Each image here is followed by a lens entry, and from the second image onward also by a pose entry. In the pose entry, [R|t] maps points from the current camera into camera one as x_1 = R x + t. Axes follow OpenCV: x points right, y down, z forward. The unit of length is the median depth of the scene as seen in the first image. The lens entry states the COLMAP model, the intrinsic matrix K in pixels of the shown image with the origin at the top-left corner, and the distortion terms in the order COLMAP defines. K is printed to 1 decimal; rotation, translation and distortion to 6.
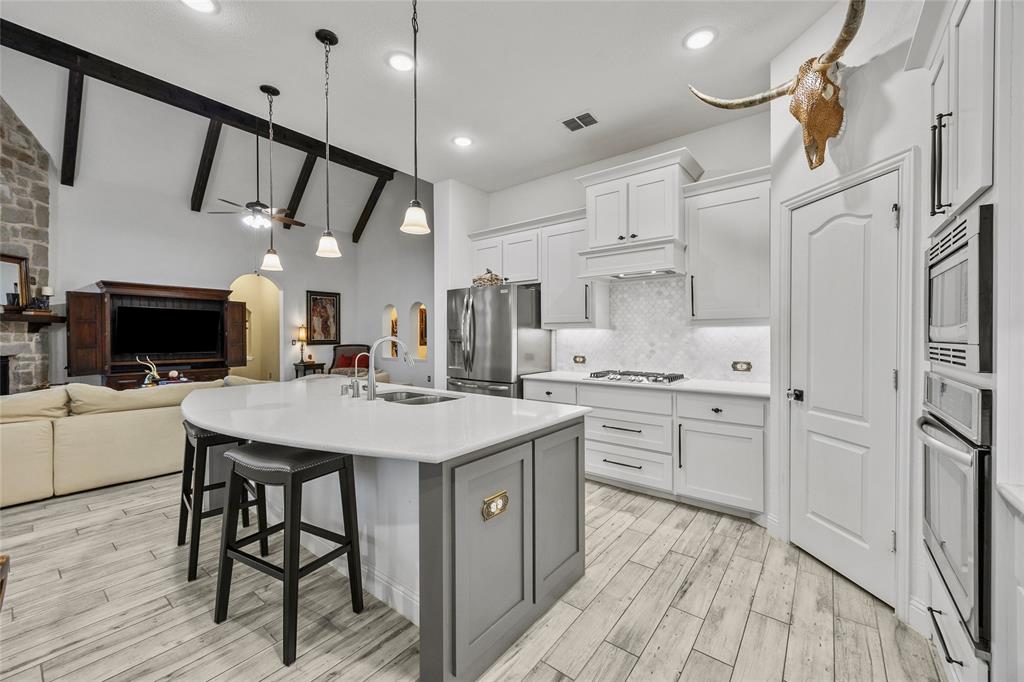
lens RADIAL K [[403.7, 0, 508.8], [0, 403.7, 340.2], [0, 0, 1]] dist [0.000628, 0.000178]
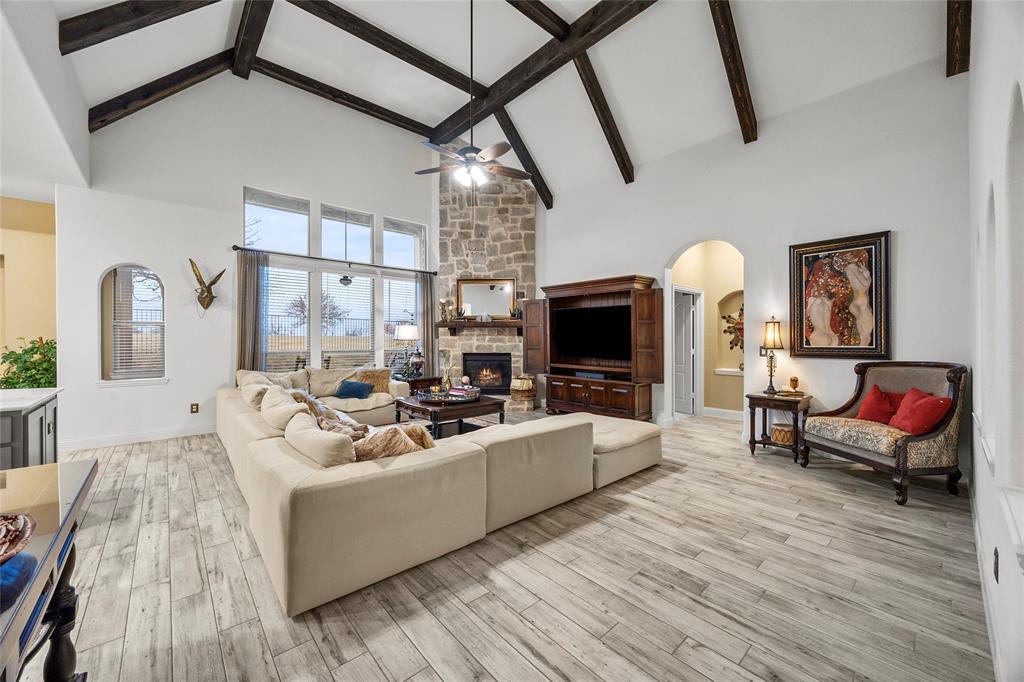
lens RADIAL K [[393.3, 0, 515.2], [0, 393.3, 339.4], [0, 0, 1]] dist [-0.001471, -0.000040]
pose [[-0.173992, 0.003270, -0.984742, 0.042109], [-0.009817, 0.999939, 0.005055, -0.013357], [0.984698, 0.010547, -0.173949, 1.172407]]
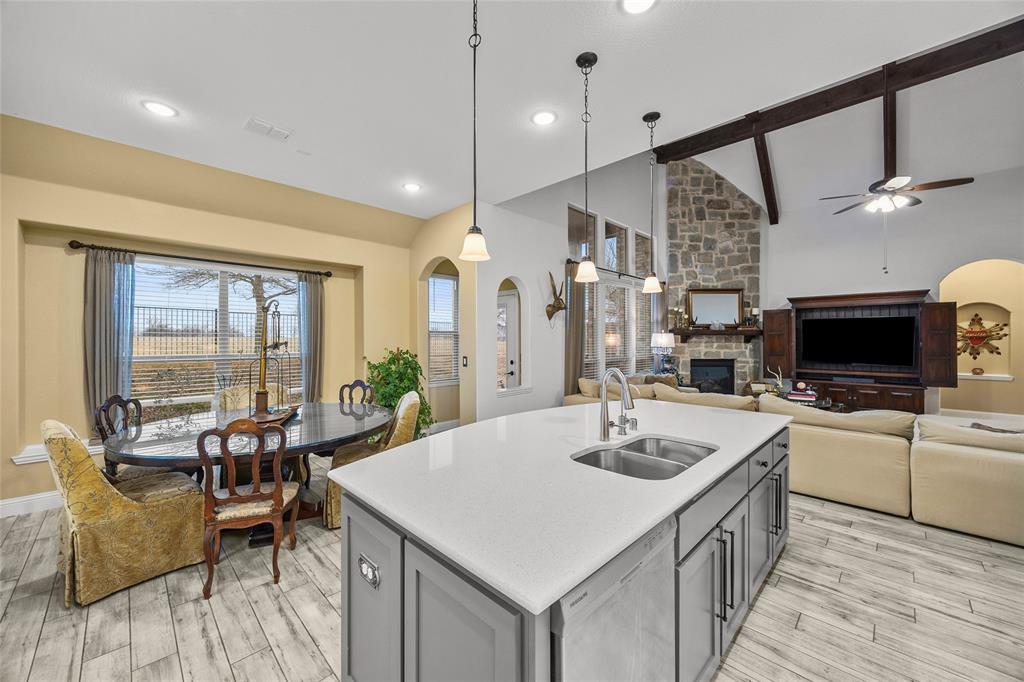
lens RADIAL K [[393.3, 0, 515.2], [0, 393.3, 339.4], [0, 0, 1]] dist [-0.001471, -0.000040]
pose [[-0.116366, 0.001568, -0.993205, 0.216293], [-0.007761, 0.999967, 0.002488, -0.026857], [0.993176, 0.007998, -0.116350, 0.373280]]
